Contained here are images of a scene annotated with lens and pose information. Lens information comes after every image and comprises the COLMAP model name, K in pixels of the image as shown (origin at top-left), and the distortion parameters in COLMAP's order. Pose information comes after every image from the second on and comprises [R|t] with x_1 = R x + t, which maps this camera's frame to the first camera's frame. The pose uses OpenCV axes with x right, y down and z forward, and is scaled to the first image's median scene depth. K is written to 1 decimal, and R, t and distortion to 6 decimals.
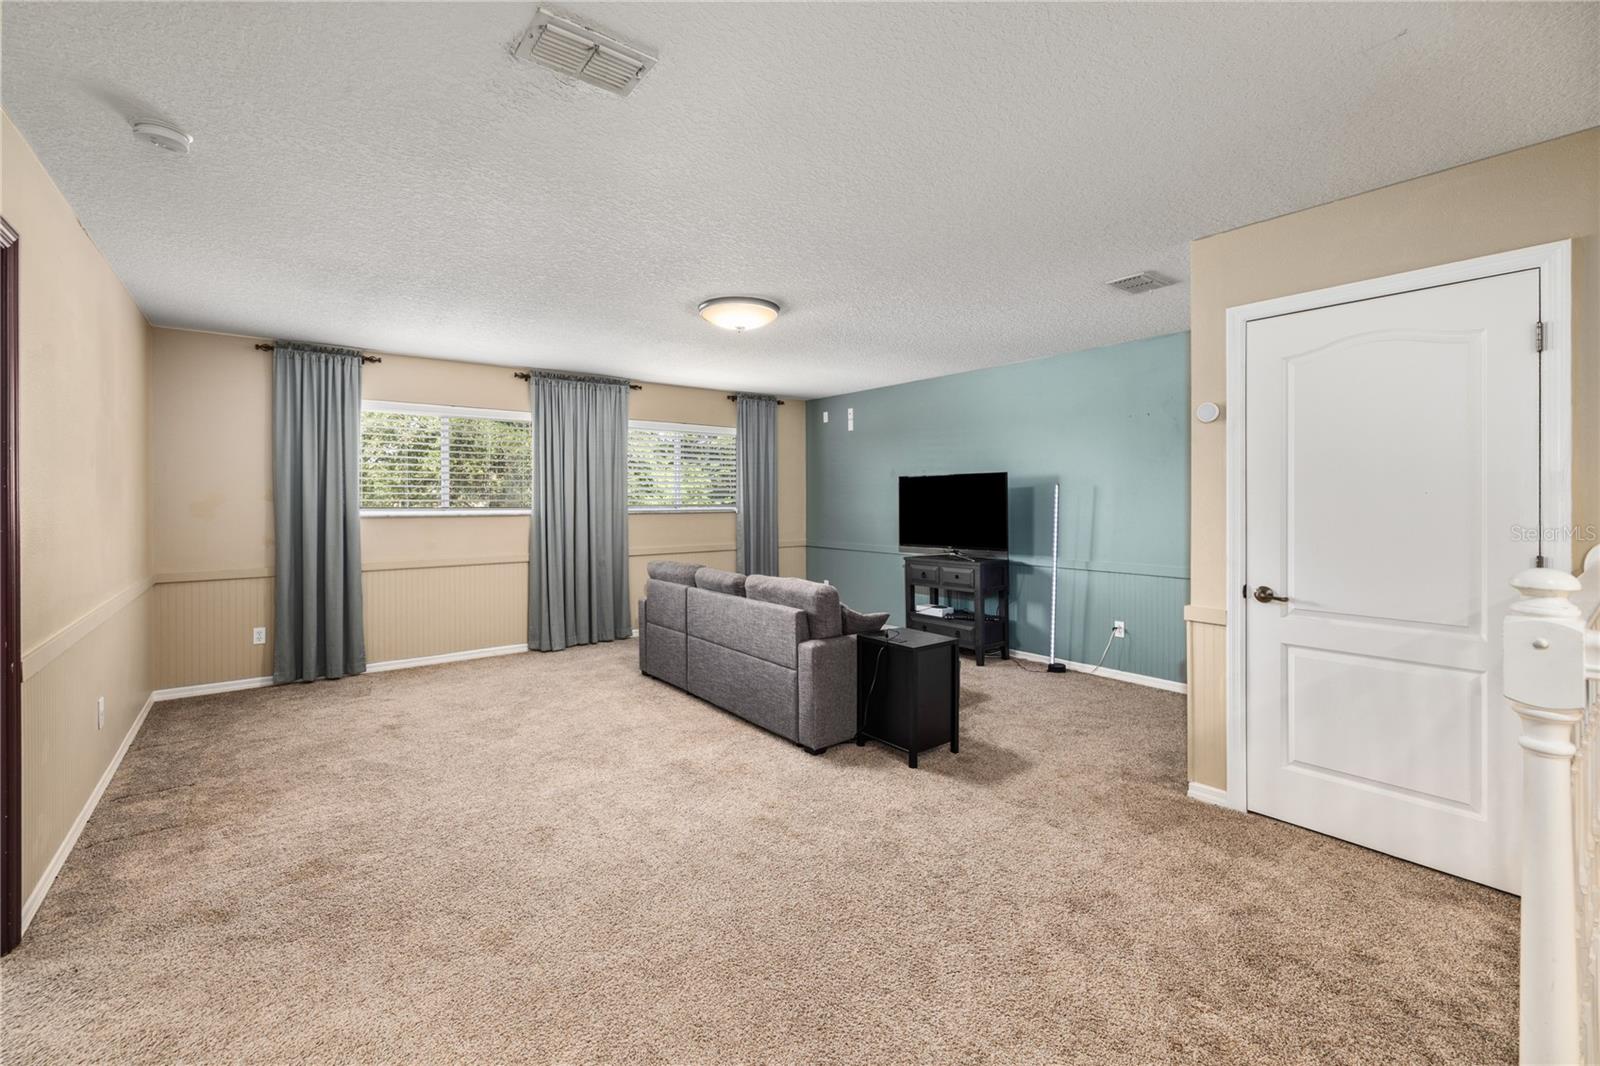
lens RADIAL K [[673.8, 0, 798.1], [0, 673.8, 499.0], [0, 0, 1]] dist [-0.000694, 0.000233]
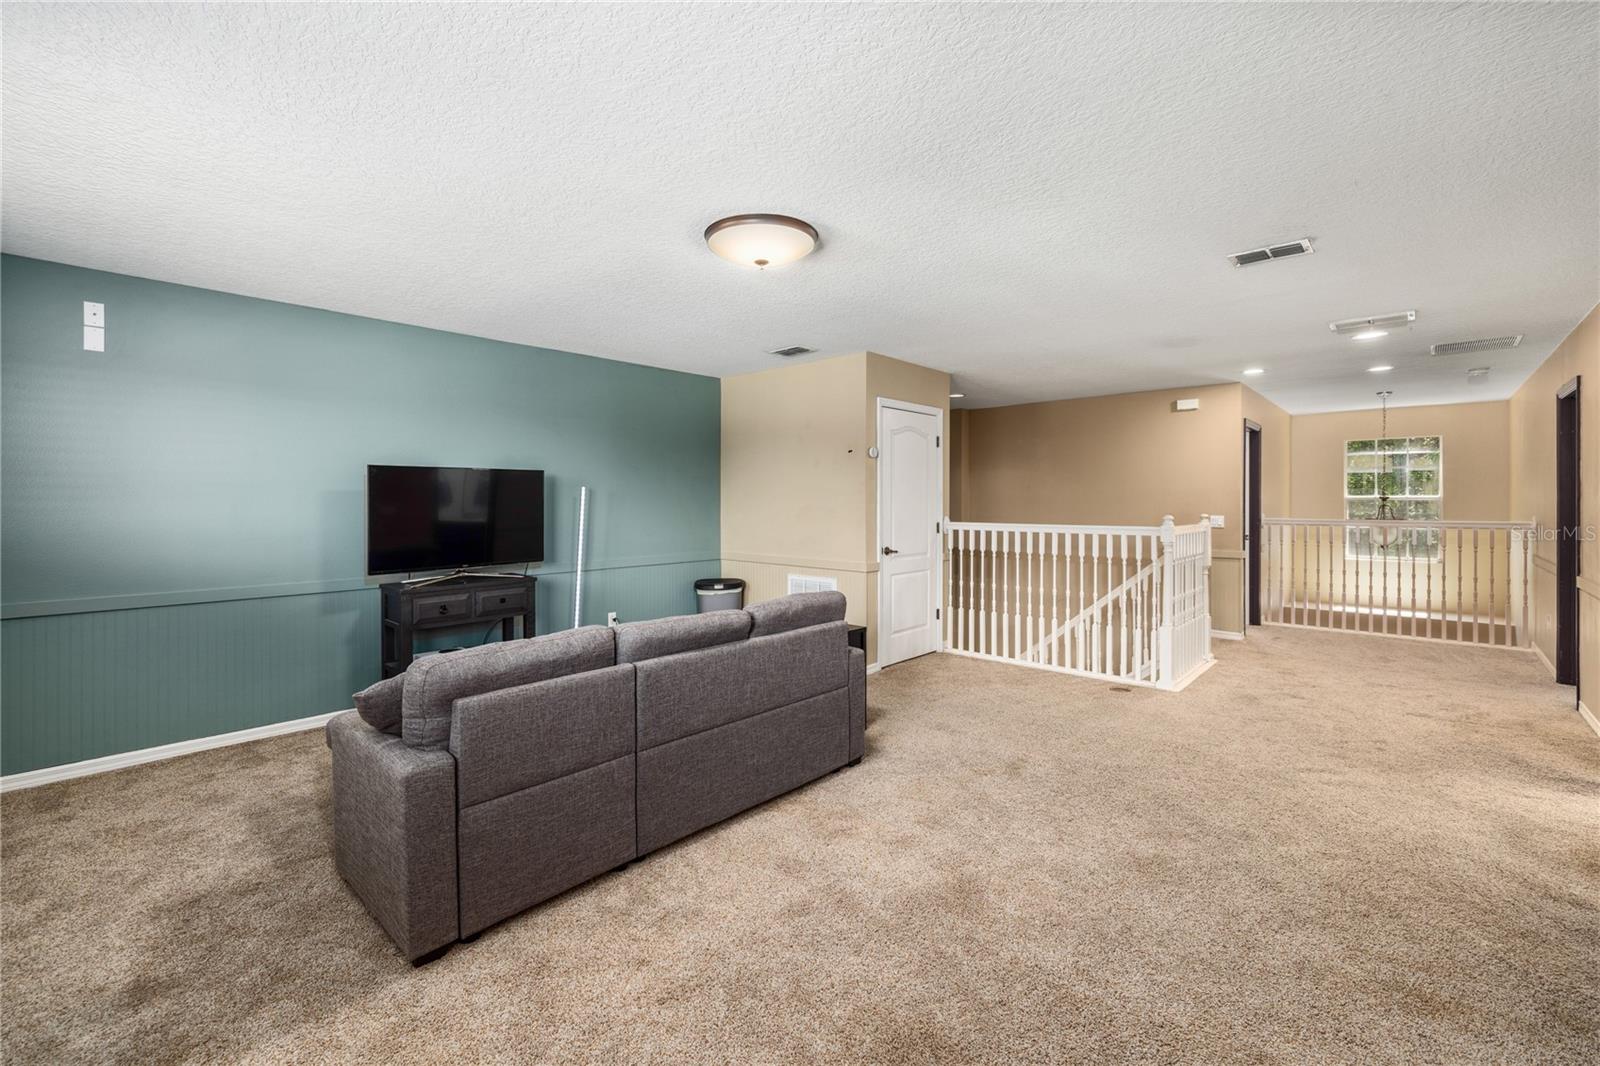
lens RADIAL K [[673.8, 0, 798.1], [0, 673.8, 499.0], [0, 0, 1]] dist [-0.000694, 0.000233]
pose [[-0.156374, 0.003331, 0.987692, -0.601119], [0.000276, 0.999994, -0.003329, 0.000537], [-0.987698, -0.000248, -0.156375, 0.802817]]
